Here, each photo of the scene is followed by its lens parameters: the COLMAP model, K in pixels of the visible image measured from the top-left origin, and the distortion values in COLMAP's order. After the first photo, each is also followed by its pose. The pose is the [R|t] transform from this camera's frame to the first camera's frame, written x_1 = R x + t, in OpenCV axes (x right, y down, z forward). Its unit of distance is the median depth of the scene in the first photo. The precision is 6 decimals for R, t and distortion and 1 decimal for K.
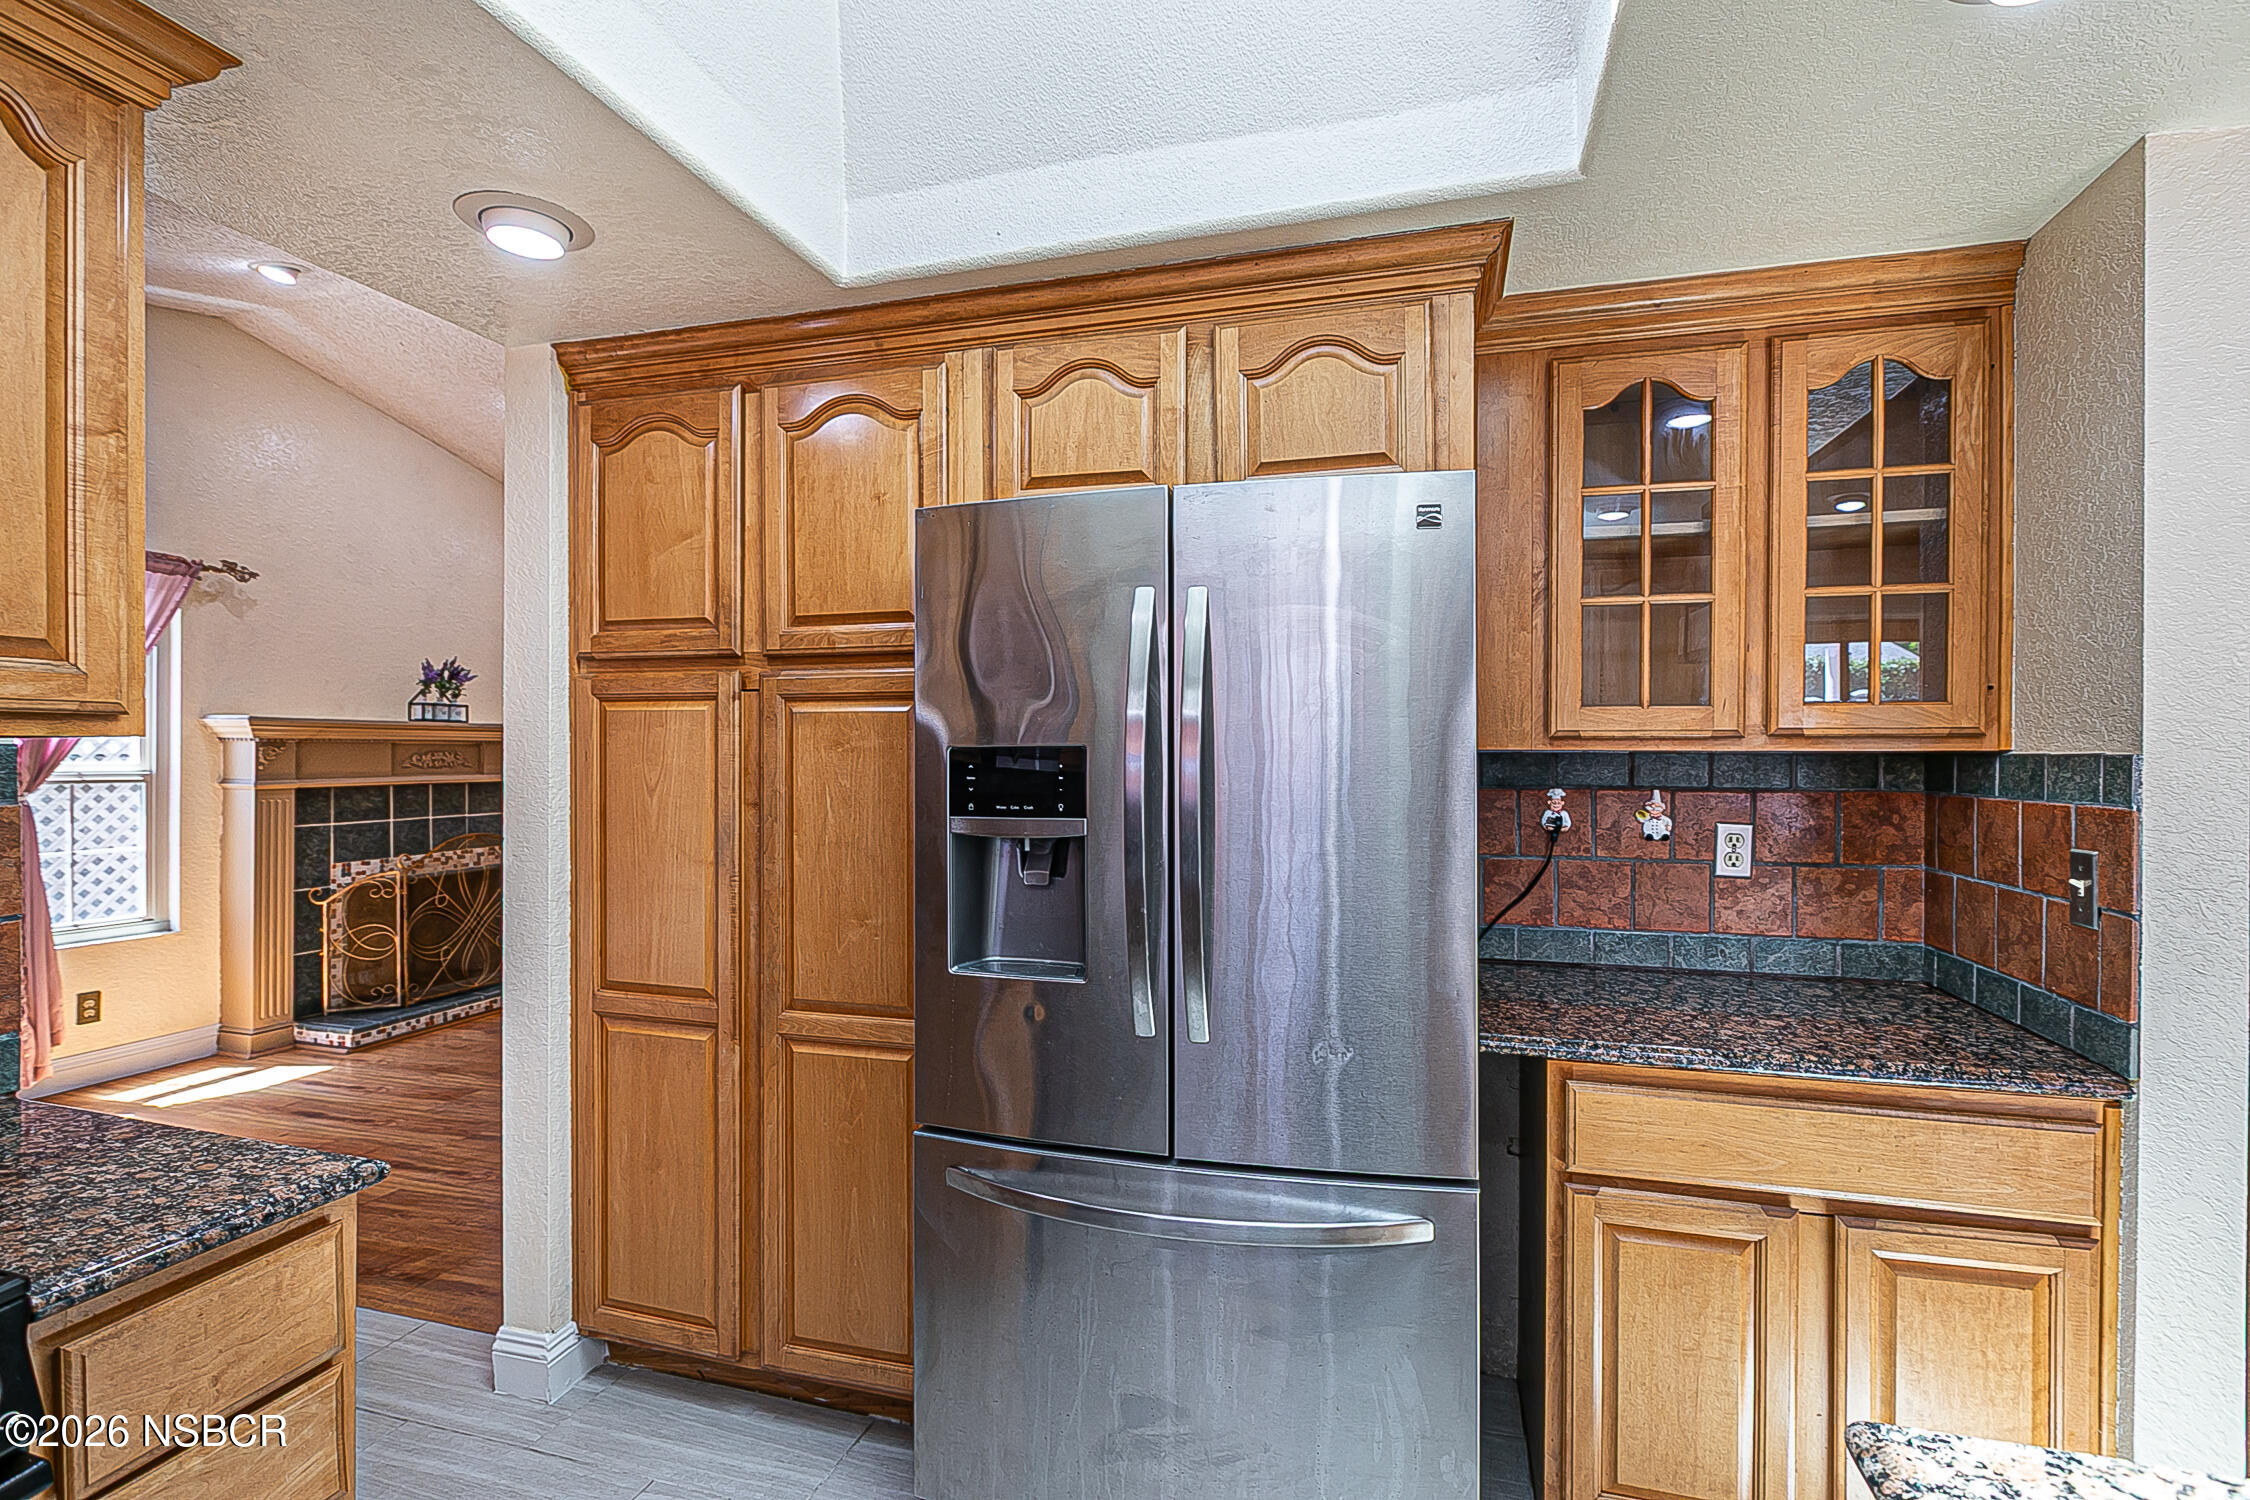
lens RADIAL K [[1045.3, 0, 1128.4], [0, 1045.3, 756.7], [0, 0, 1]] dist [-0.004517, -0.000193]
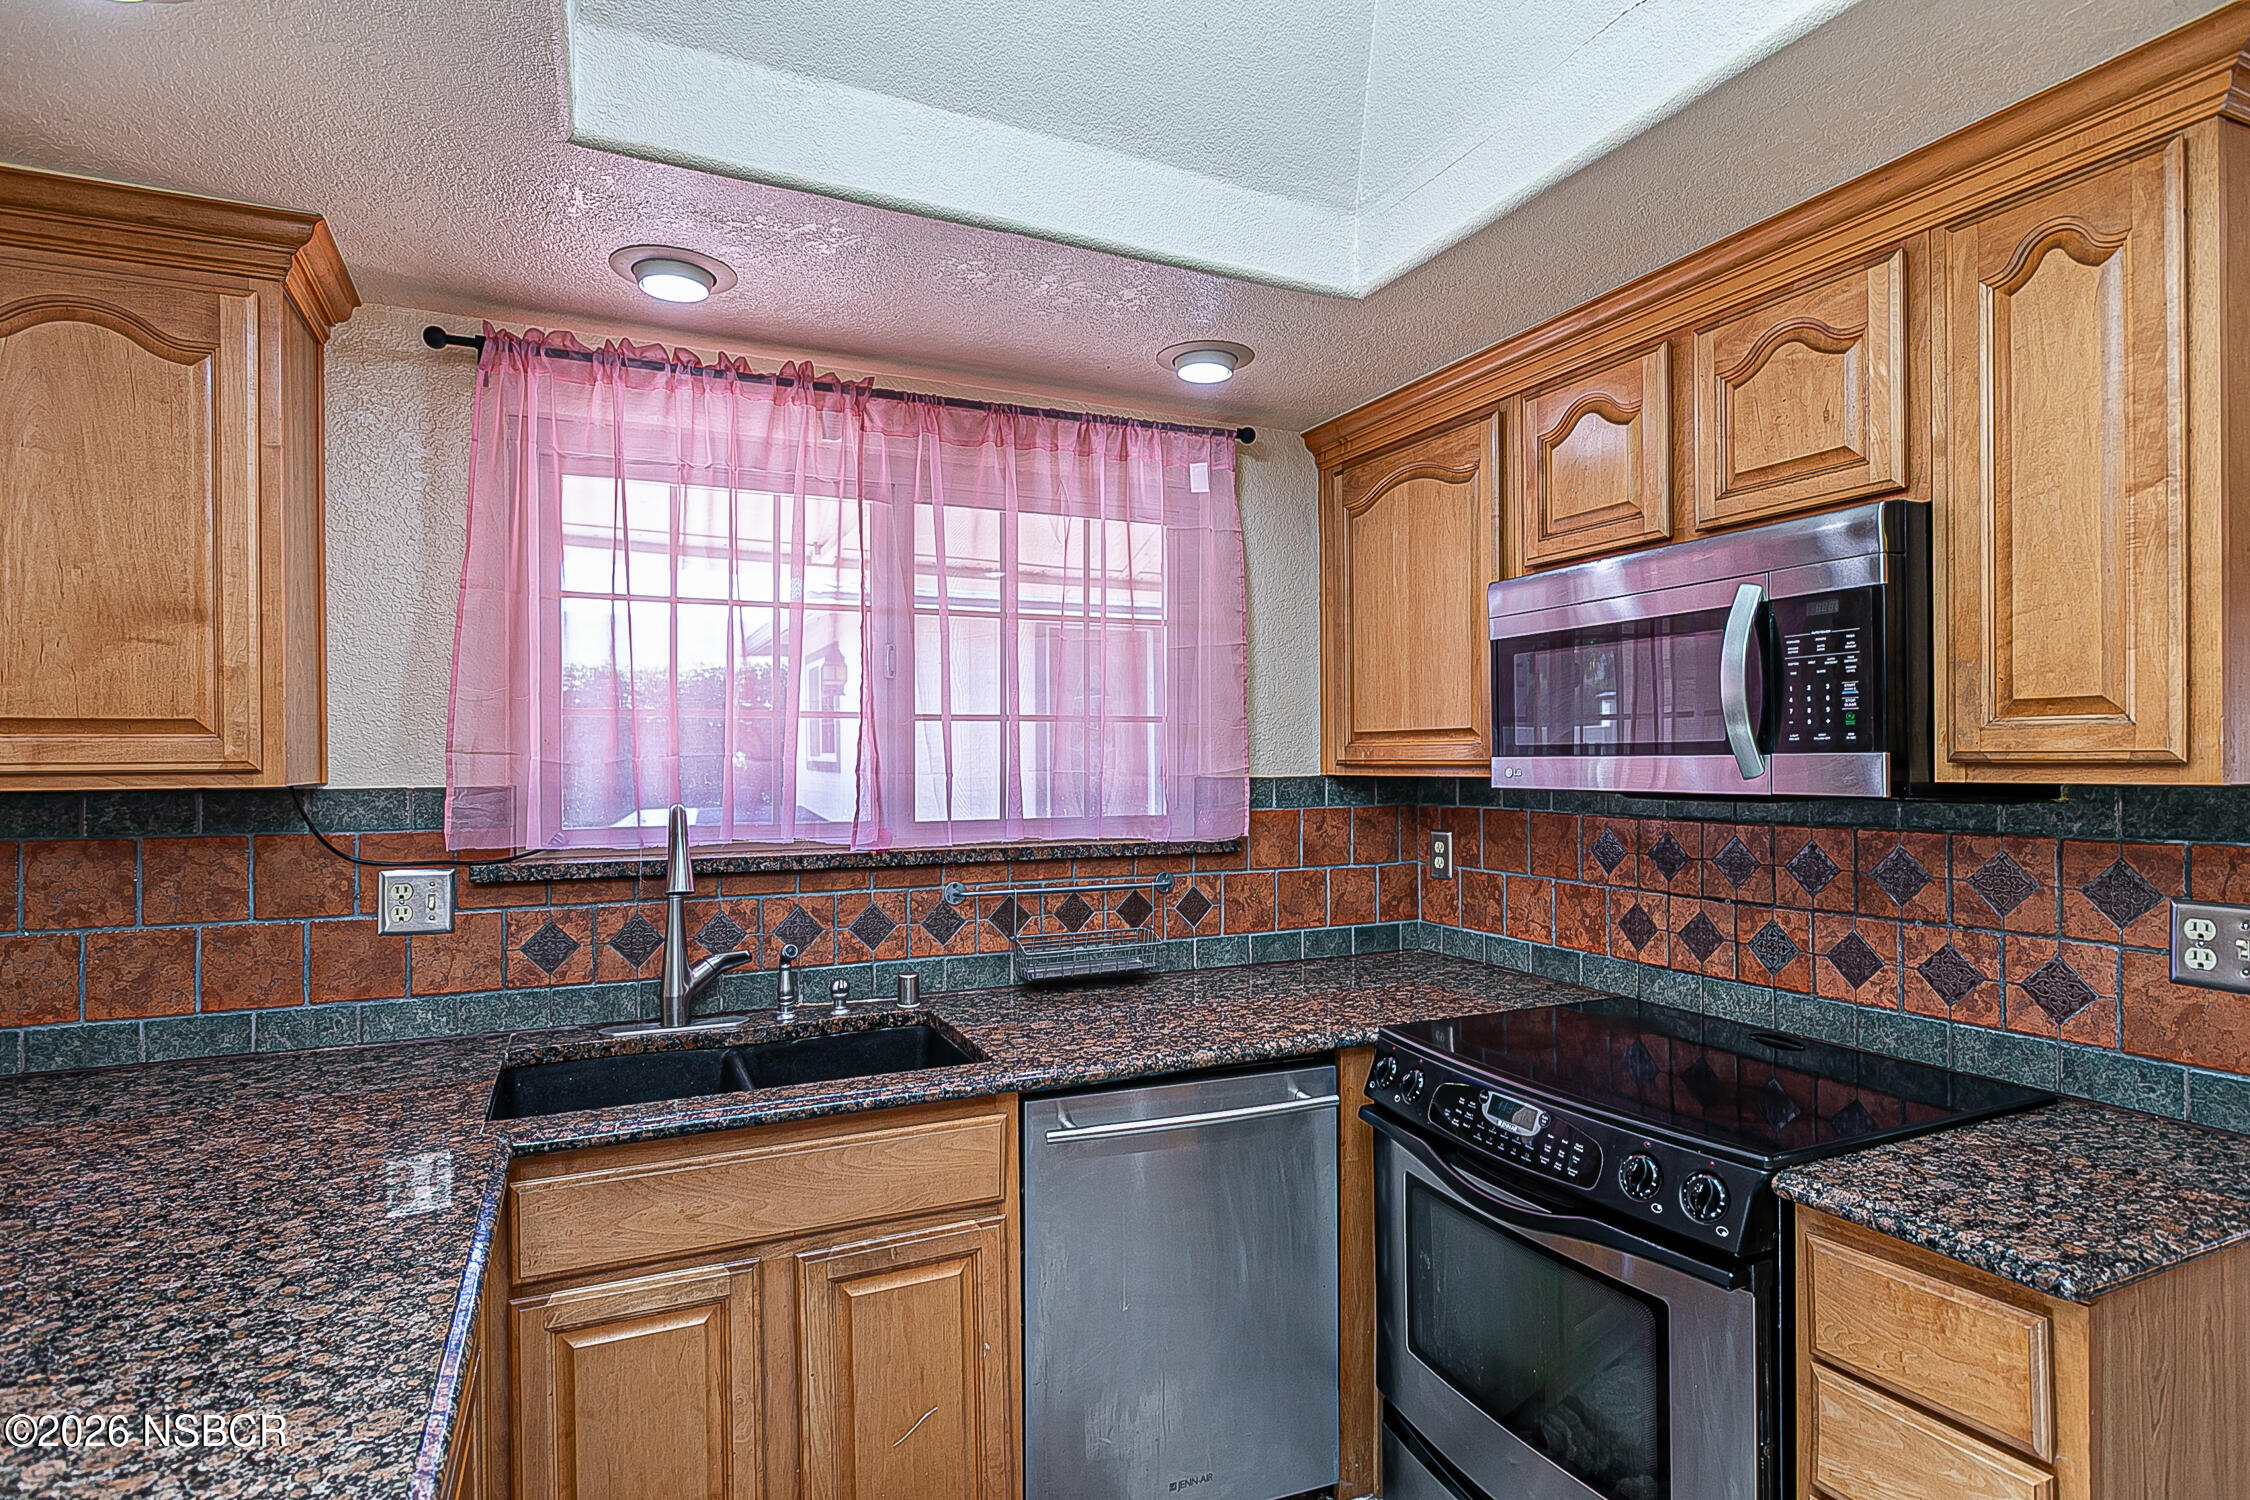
lens RADIAL K [[1149.8, 0, 1118.6], [0, 1149.8, 756.1], [0, 0, 1]] dist [-0.004331, -0.000470]
pose [[-0.746371, 0.001674, -0.665528, 0.426237], [-0.000567, 0.999995, 0.003150, -0.042415], [0.665530, 0.002728, -0.746366, 0.984778]]
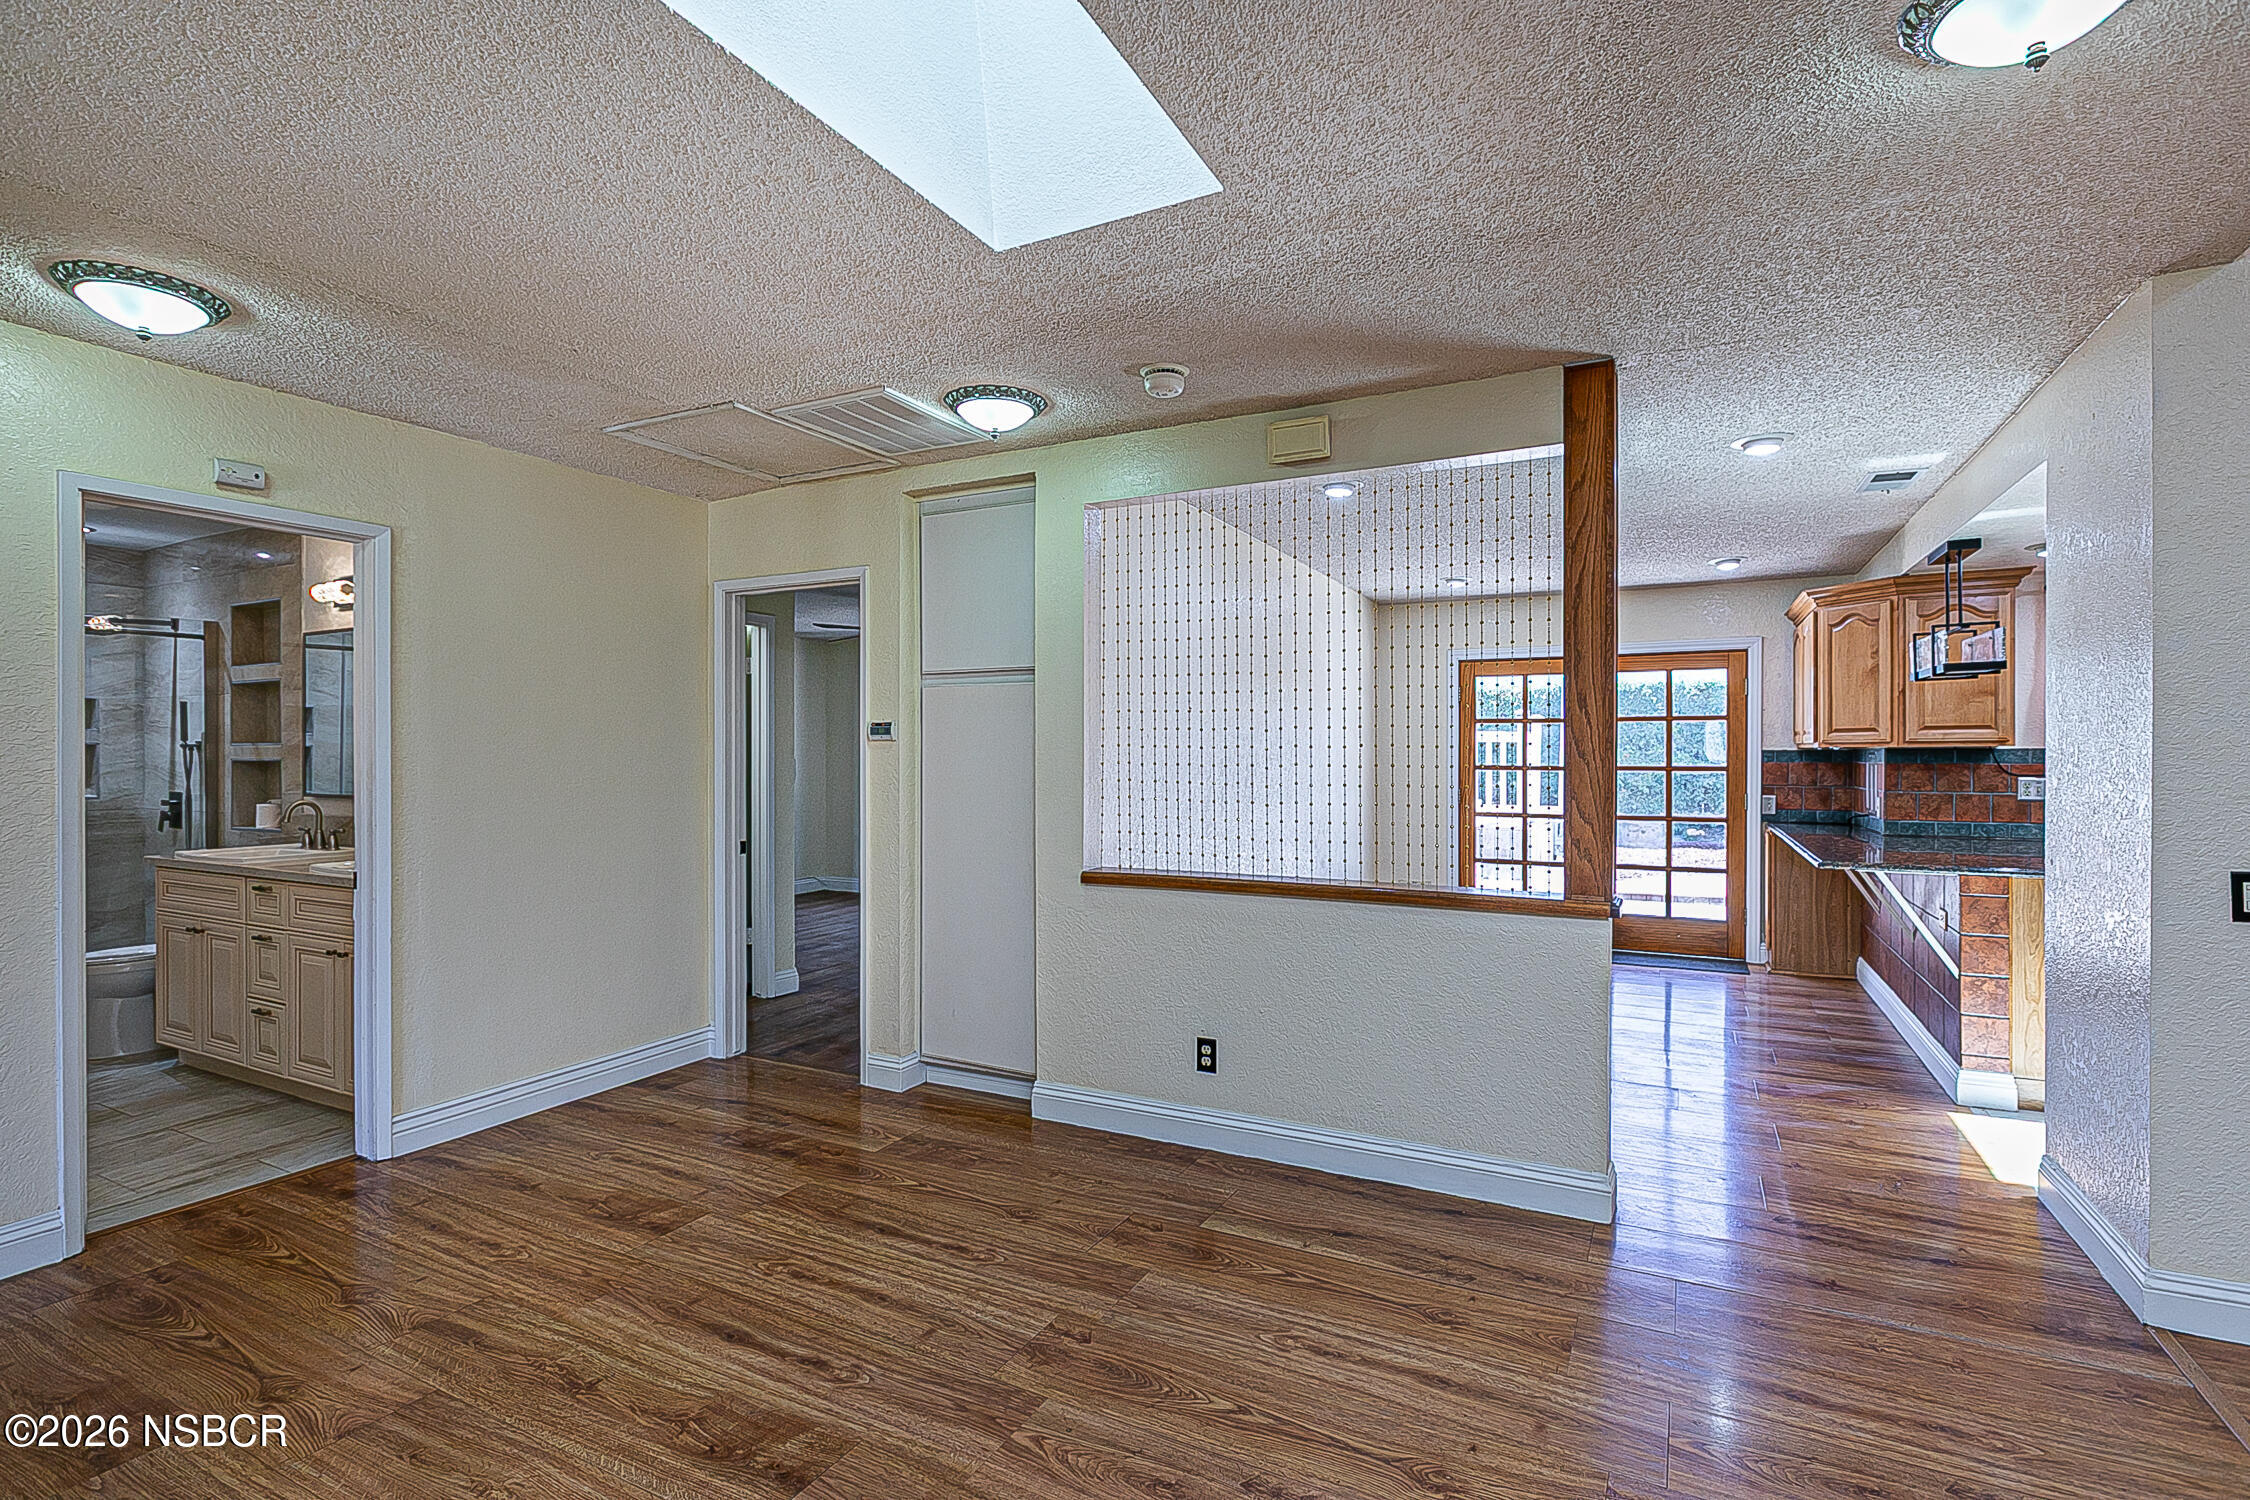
lens RADIAL K [[1045.3, 0, 1120.7], [0, 1045.3, 753.4], [0, 0, 1]] dist [-0.004517, -0.000193]
pose [[-0.981085, 0.001322, 0.193574, 2.598887], [0.002502, 0.999980, 0.005855, -0.010230], [-0.193563, 0.006228, -0.981068, 3.578531]]
